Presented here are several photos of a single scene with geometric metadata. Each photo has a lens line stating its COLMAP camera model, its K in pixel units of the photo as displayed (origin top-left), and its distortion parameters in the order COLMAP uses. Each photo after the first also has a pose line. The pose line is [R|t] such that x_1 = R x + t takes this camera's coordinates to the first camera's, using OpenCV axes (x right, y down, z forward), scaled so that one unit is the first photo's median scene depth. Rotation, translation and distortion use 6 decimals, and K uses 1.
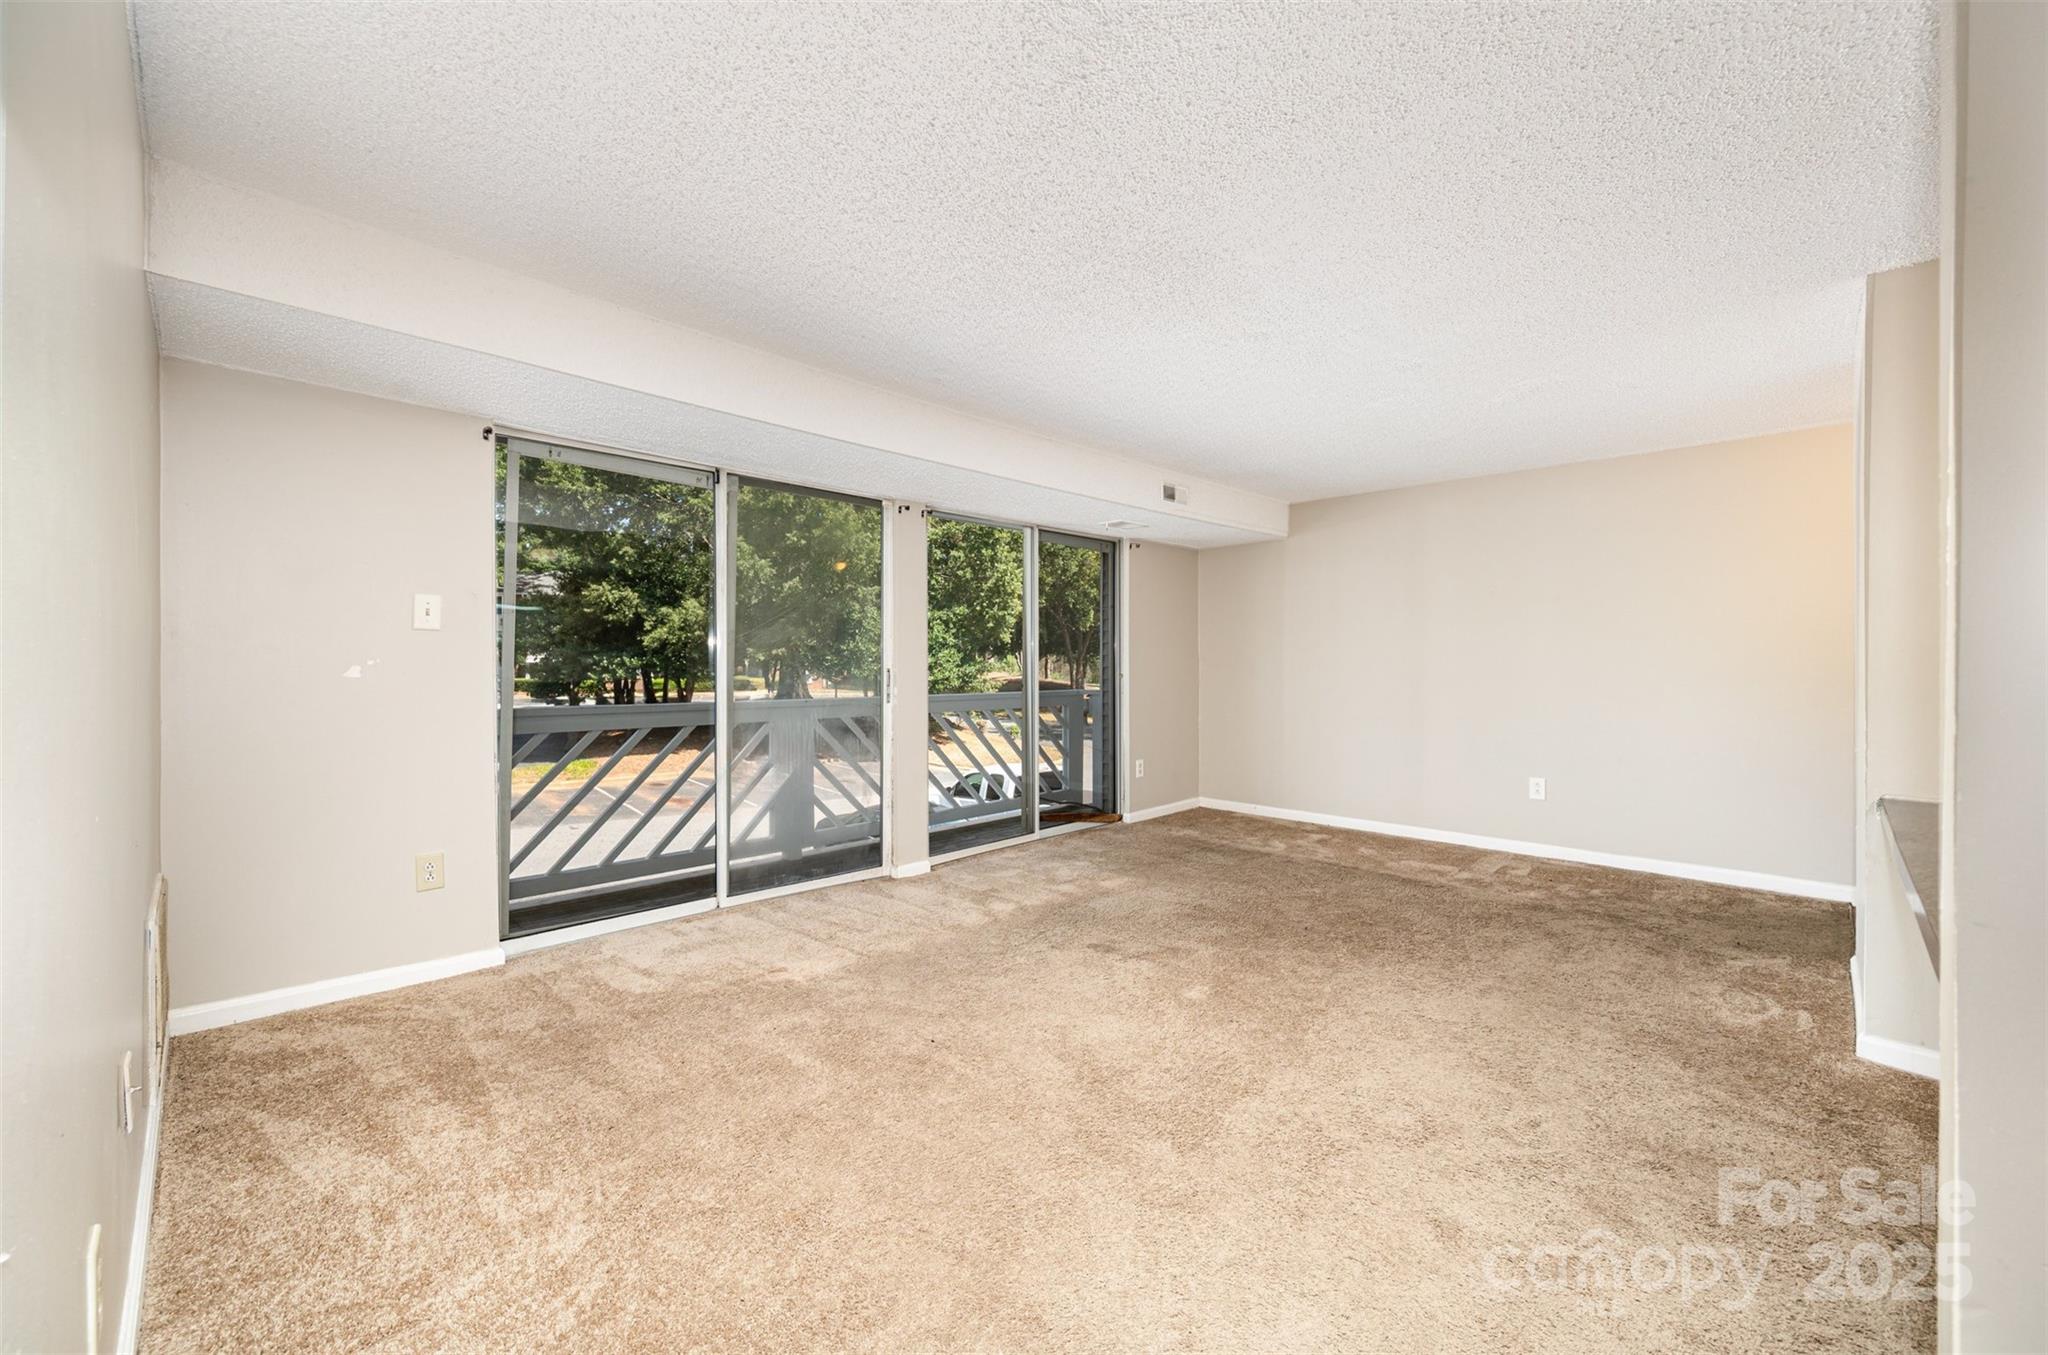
lens RADIAL K [[809.5, 0, 1028.1], [0, 809.5, 663.8], [0, 0, 1]] dist [-0.002437, 0.000545]
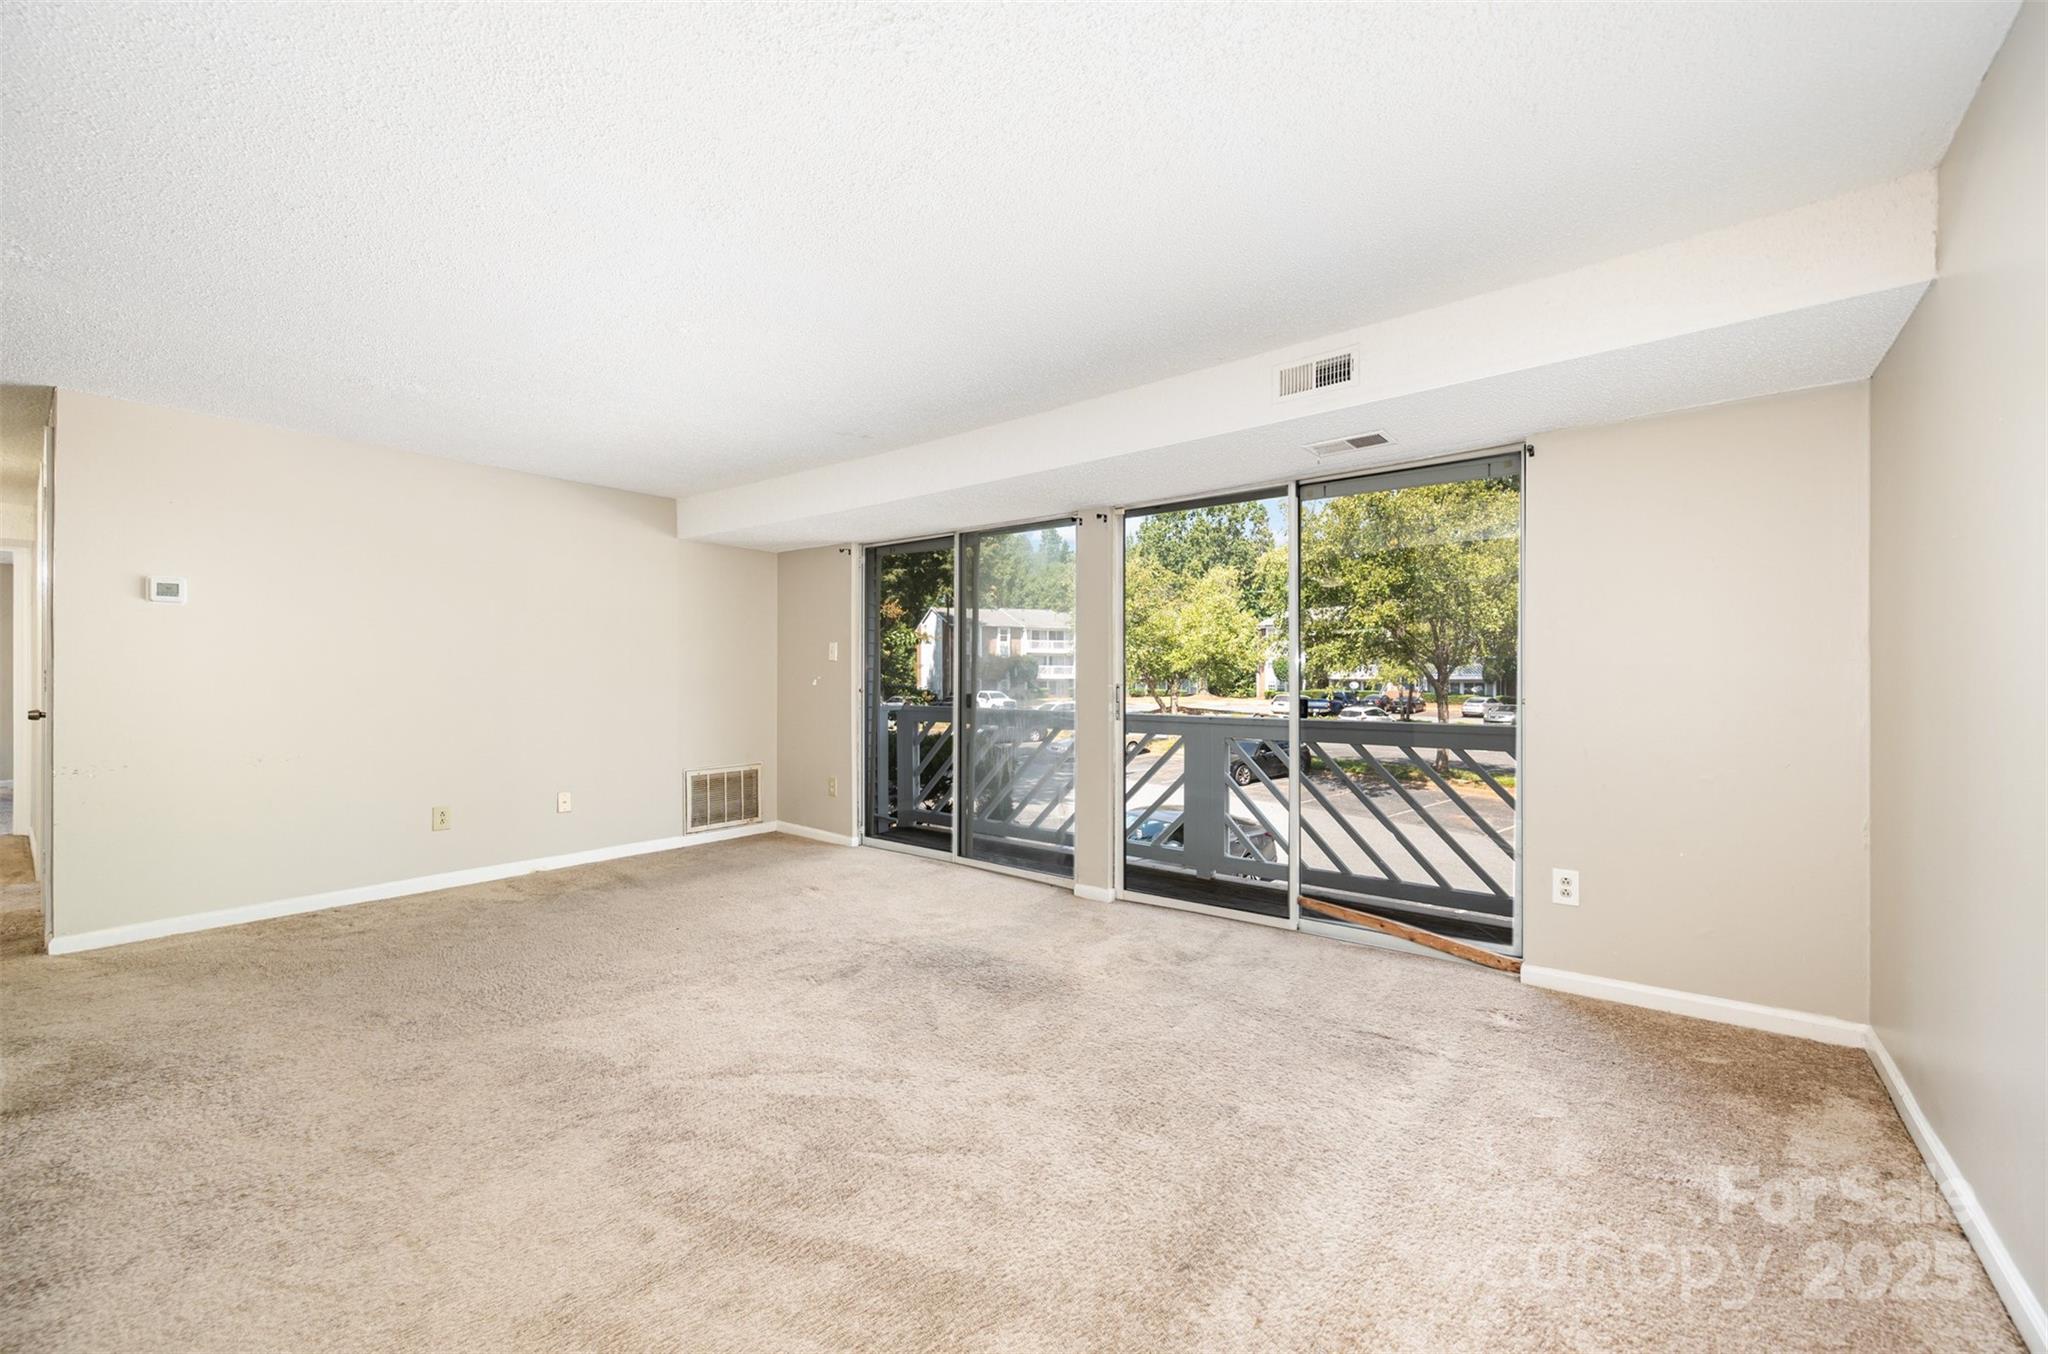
lens RADIAL K [[809.5, 0, 1021.1], [0, 809.5, 688.1], [0, 0, 1]] dist [-0.002437, 0.000545]
pose [[0.090792, 0.004745, -0.995859, 0.711750], [0.000445, 0.999988, 0.004805, 0.005061], [0.995870, -0.000879, 0.090789, 0.731334]]
